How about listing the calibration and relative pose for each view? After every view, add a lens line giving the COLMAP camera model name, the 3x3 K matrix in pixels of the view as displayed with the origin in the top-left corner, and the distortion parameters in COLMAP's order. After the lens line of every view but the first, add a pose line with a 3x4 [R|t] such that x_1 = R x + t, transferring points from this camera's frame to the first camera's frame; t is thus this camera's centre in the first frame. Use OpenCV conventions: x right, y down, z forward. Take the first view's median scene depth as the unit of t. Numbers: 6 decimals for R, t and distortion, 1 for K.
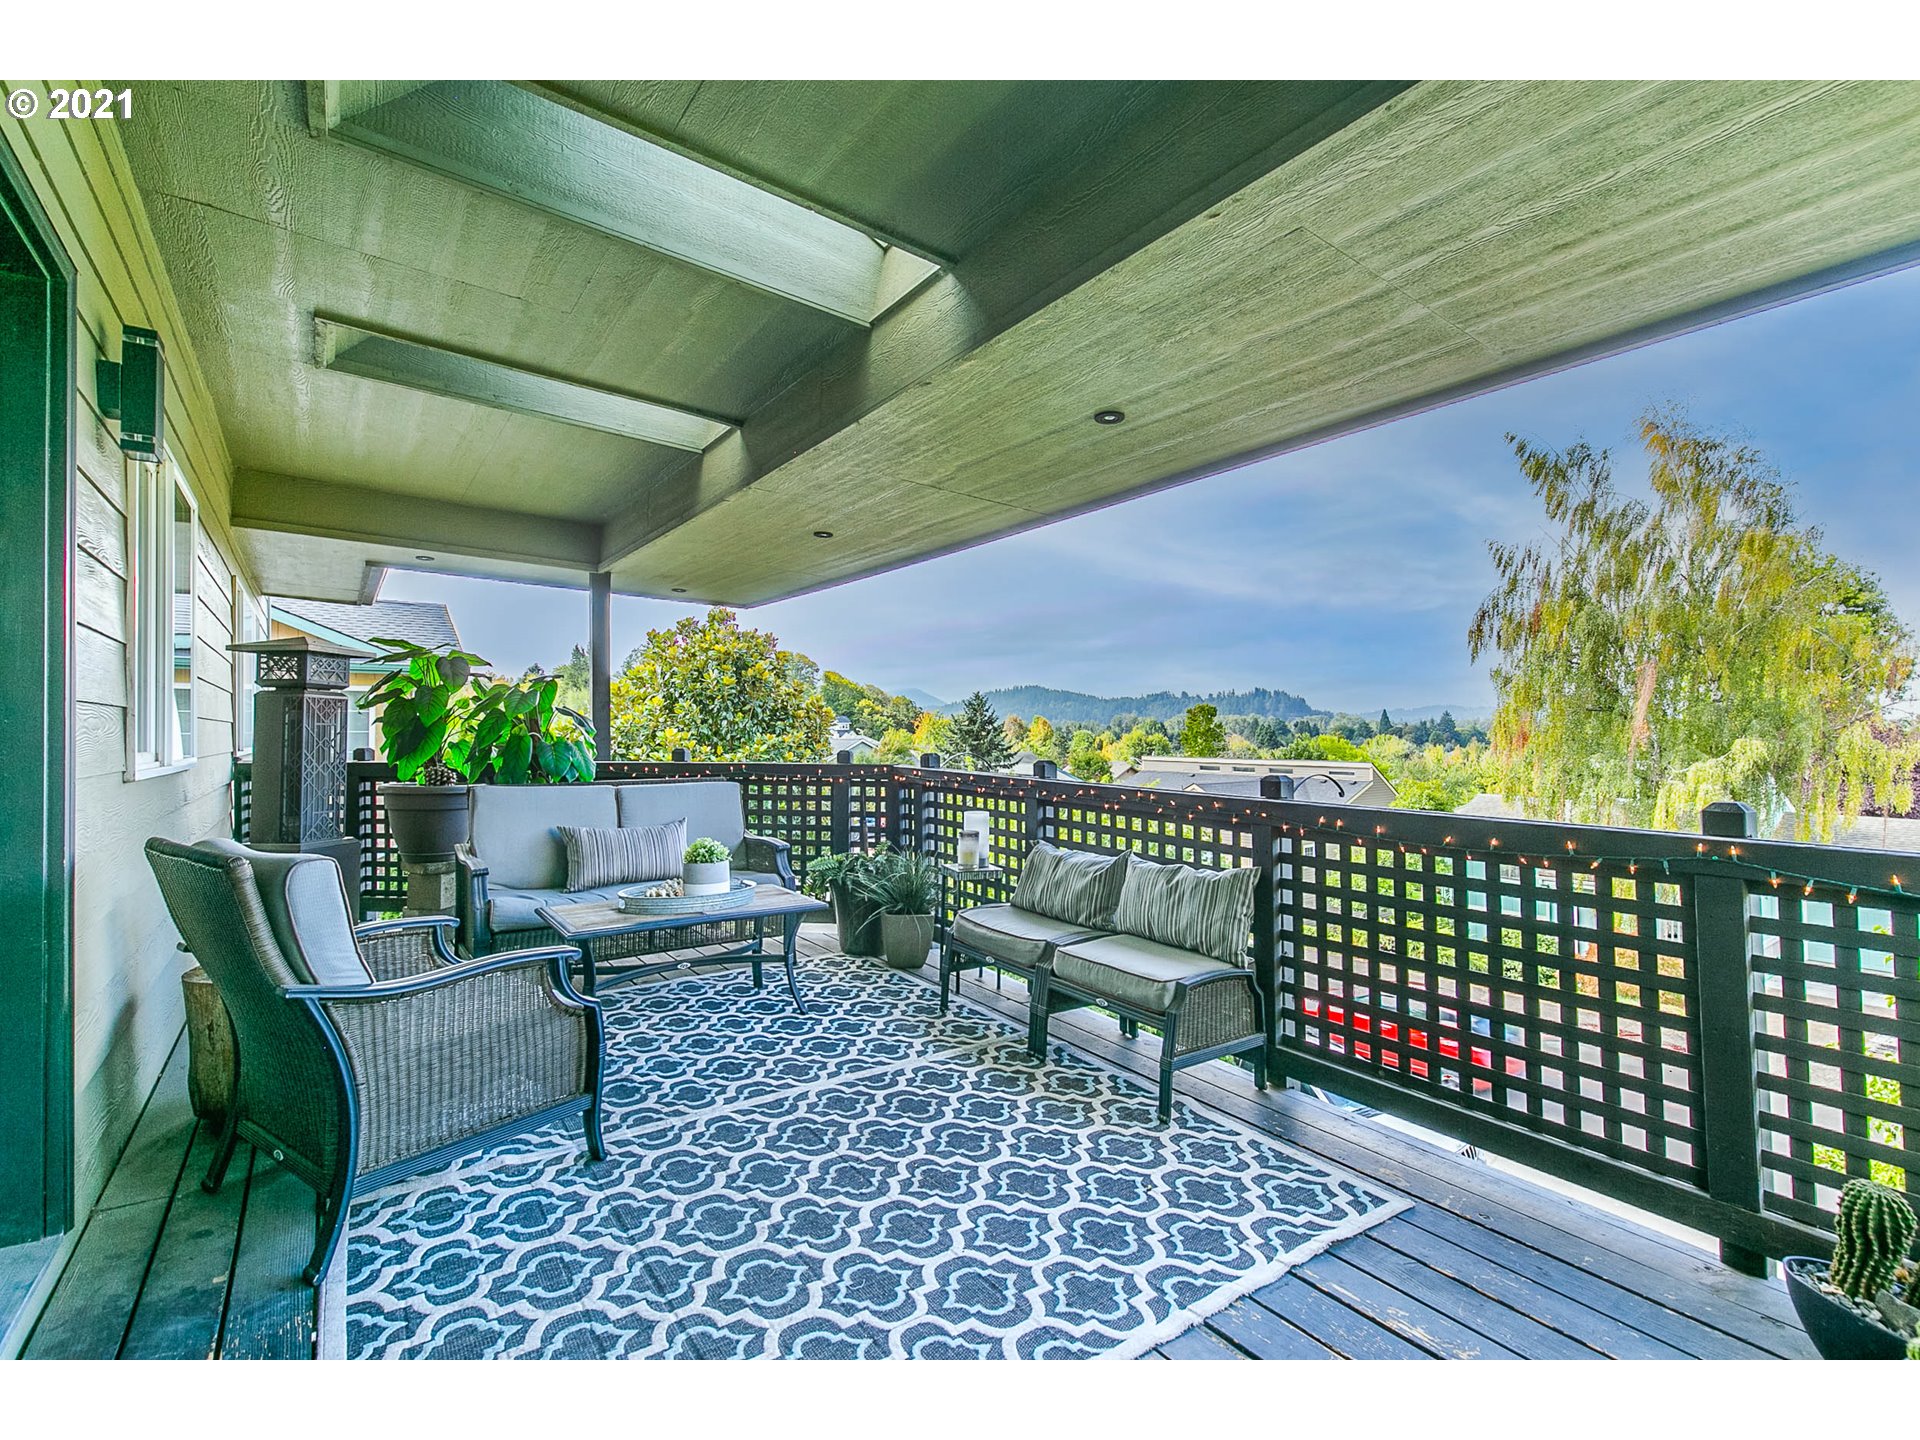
lens RADIAL K [[881.2, 0, 946.9], [0, 881.2, 728.3], [0, 0, 1]] dist [0.009398, -0.001940]
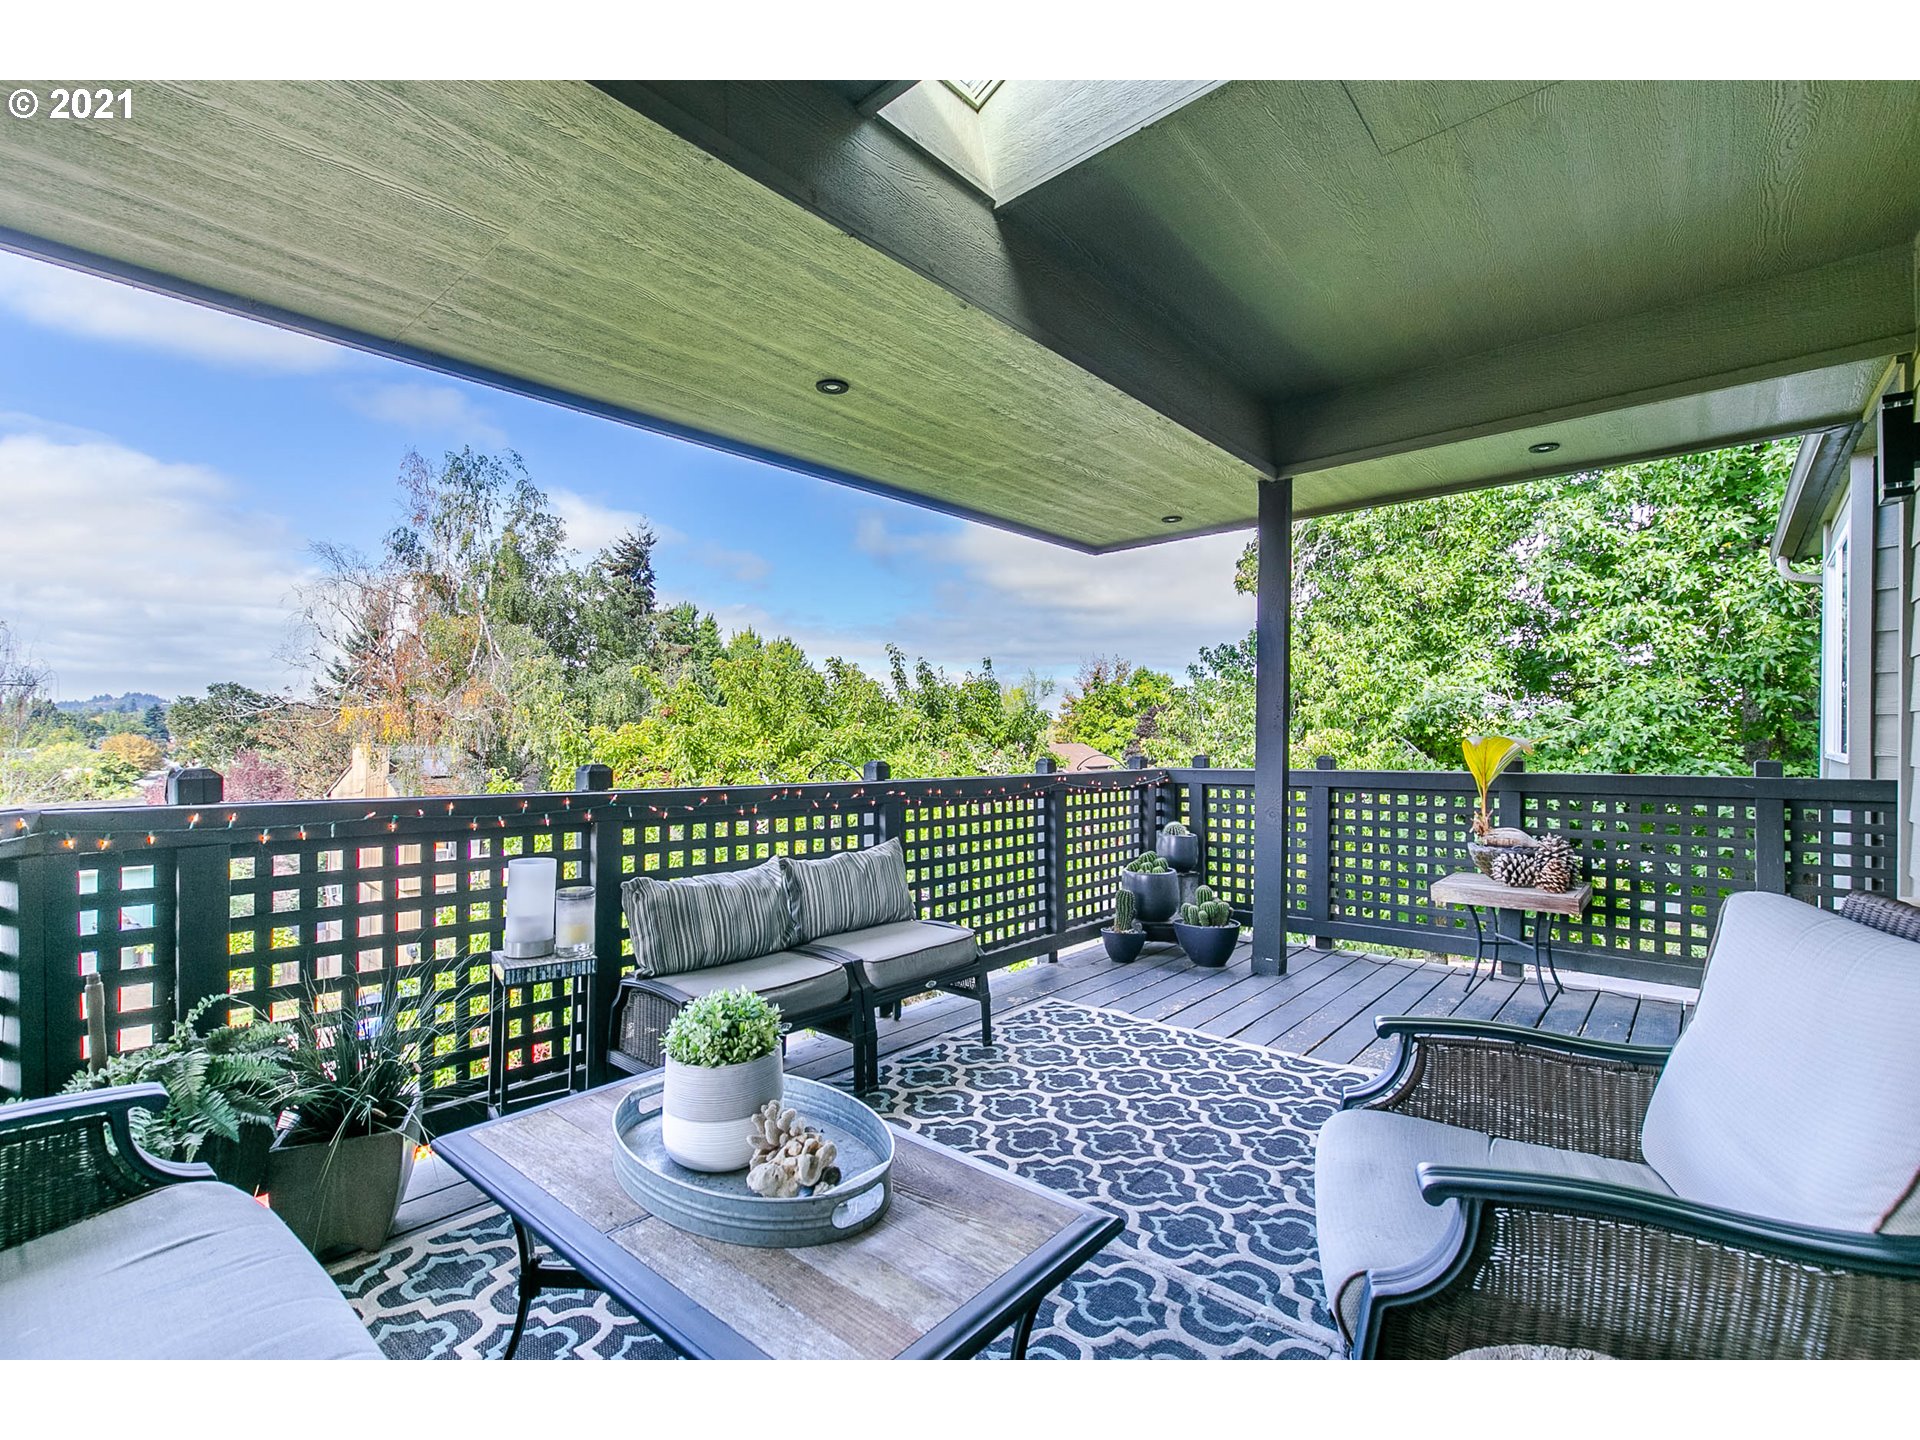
lens RADIAL K [[881.2, 0, 944.8], [0, 881.2, 723.8], [0, 0, 1]] dist [0.009398, -0.001940]
pose [[-0.243573, -0.014879, 0.969768, -0.825775], [-0.027626, 0.999583, 0.008398, -0.011284], [-0.969489, -0.024745, -0.243883, 1.218044]]
